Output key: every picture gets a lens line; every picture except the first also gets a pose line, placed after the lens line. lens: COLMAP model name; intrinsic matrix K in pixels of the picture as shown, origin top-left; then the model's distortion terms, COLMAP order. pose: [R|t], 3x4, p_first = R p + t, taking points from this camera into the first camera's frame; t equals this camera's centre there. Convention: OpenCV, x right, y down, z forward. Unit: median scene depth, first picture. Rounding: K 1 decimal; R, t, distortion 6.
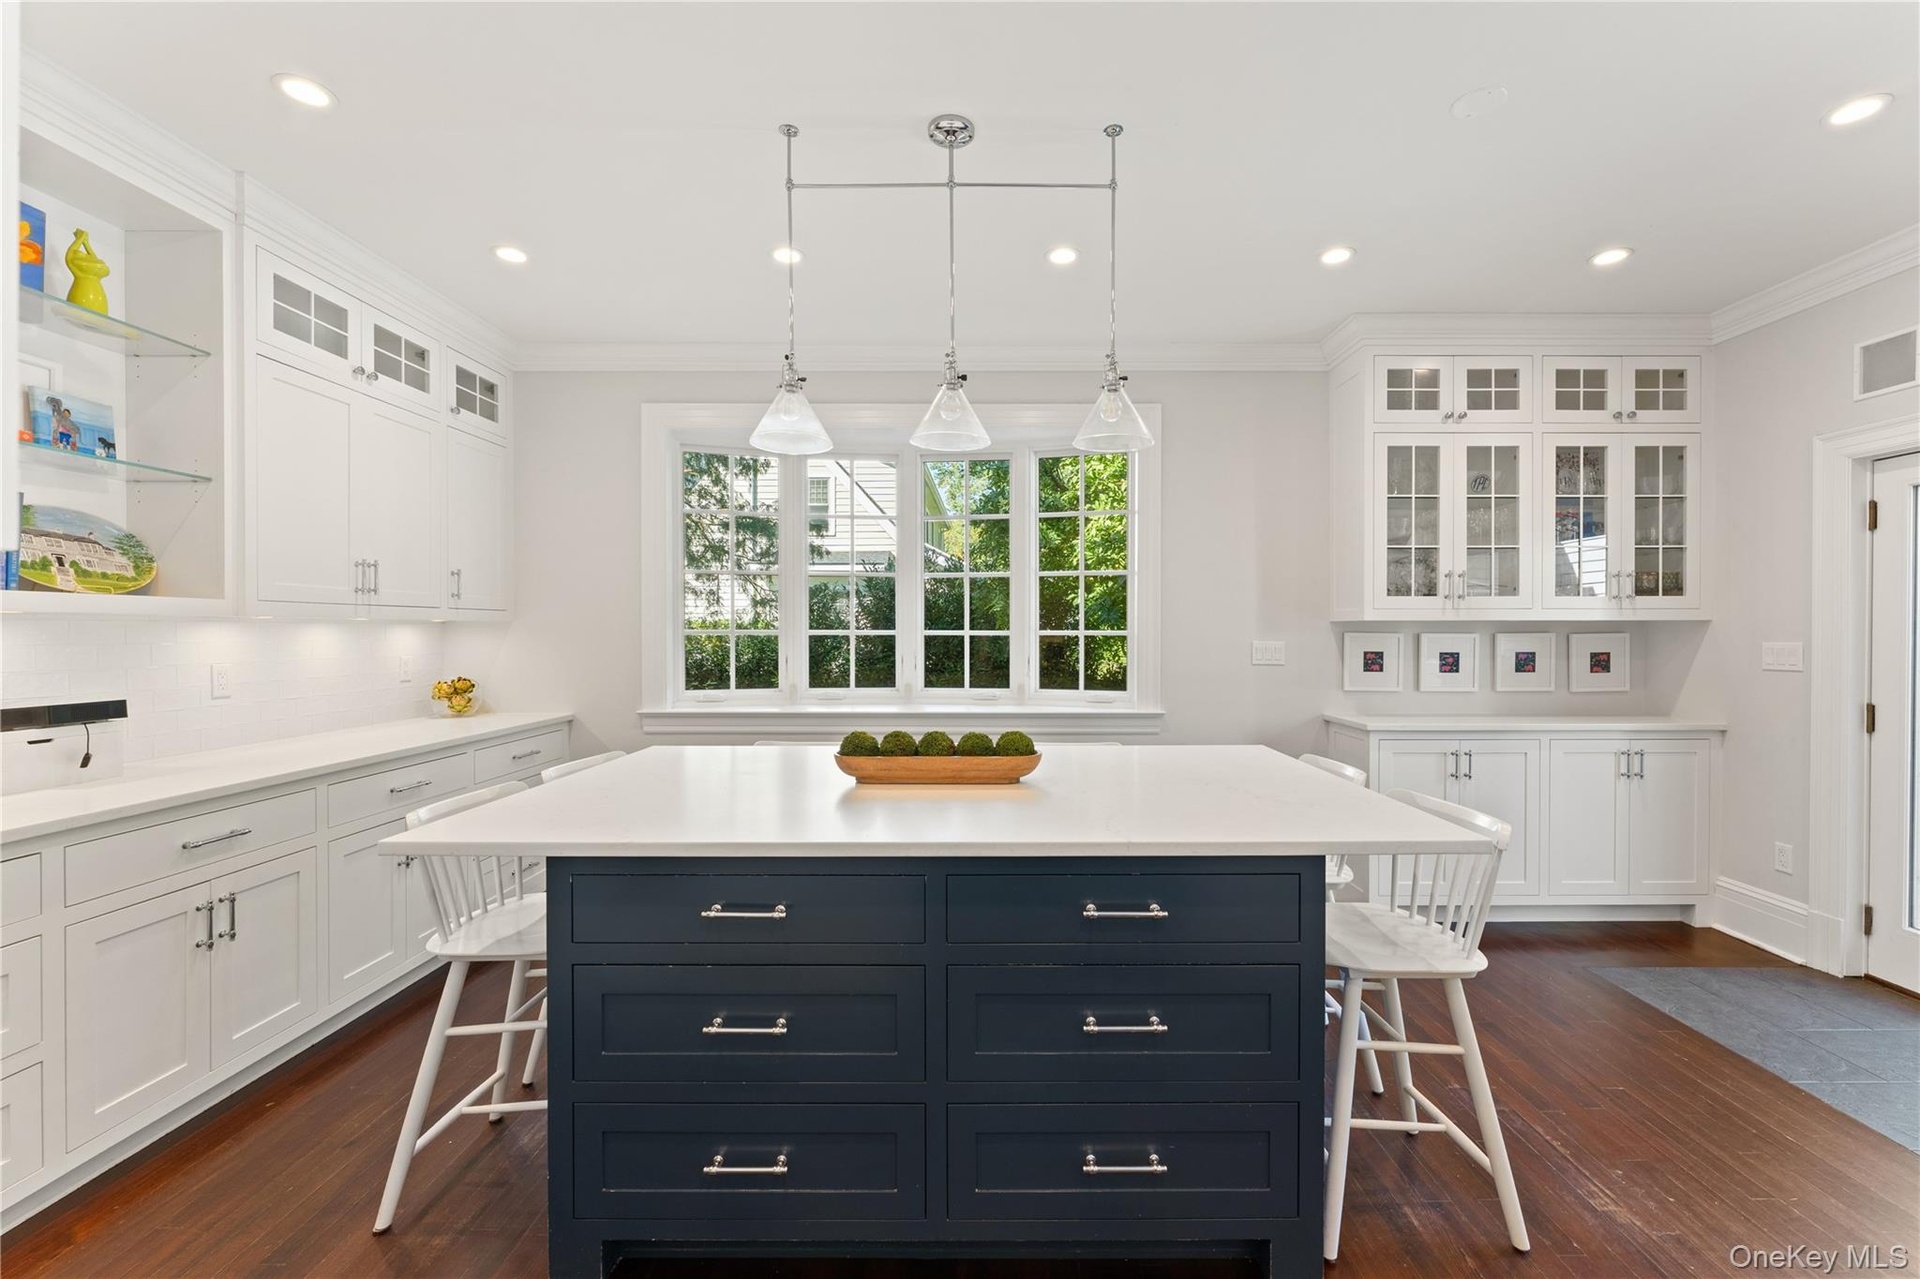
lens RADIAL K [[775.0, 0, 965.7], [0, 775.0, 636.8], [0, 0, 1]] dist [0.002991, -0.000131]
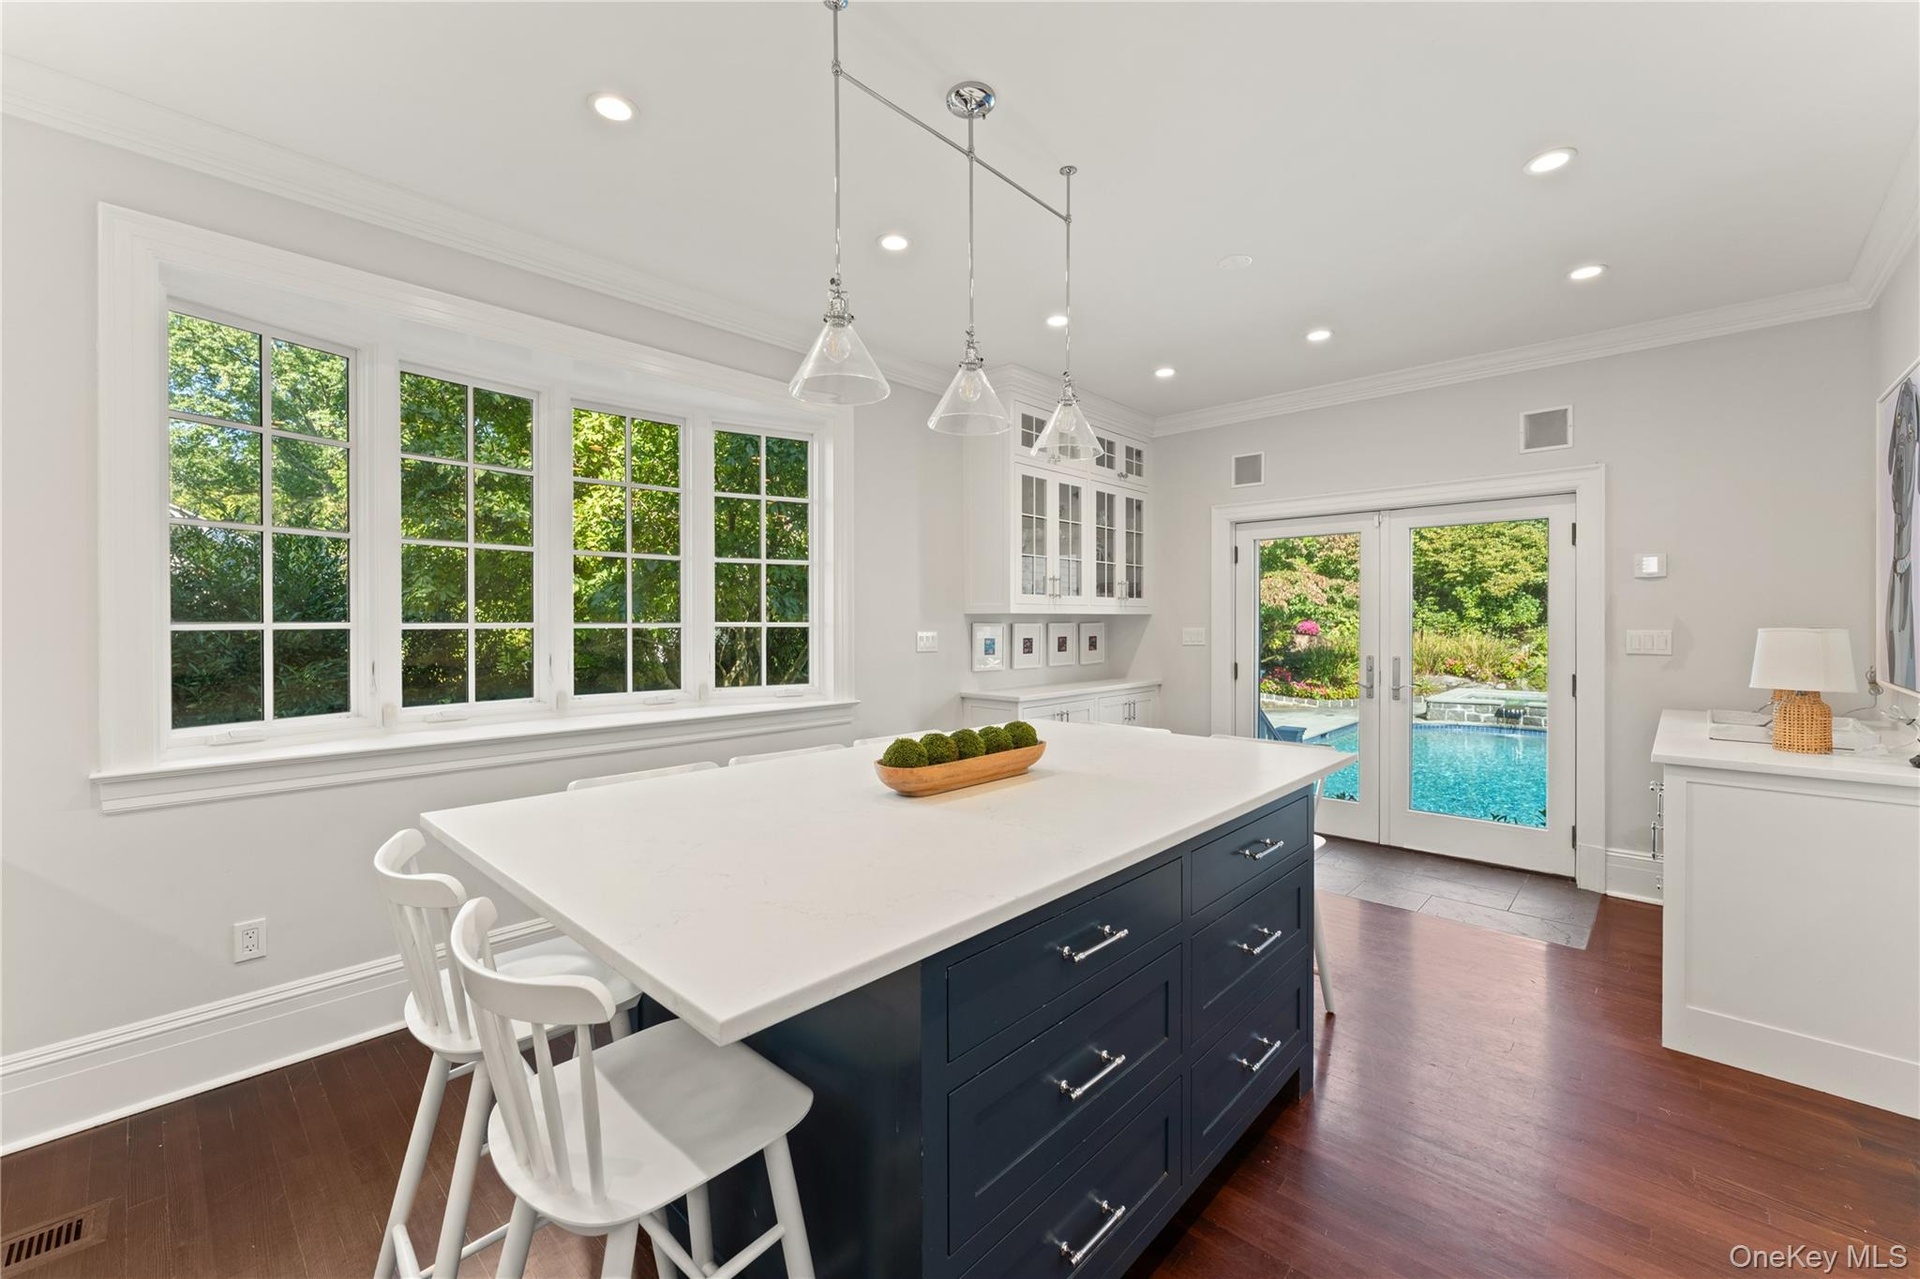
lens RADIAL K [[775.0, 0, 960.4], [0, 775.0, 627.6], [0, 0, 1]] dist [0.002991, -0.000131]
pose [[0.684430, -0.008309, 0.729031, -0.438264], [0.008374, 0.999959, 0.003535, -0.003319], [-0.729030, 0.003685, 0.684472, 0.215520]]
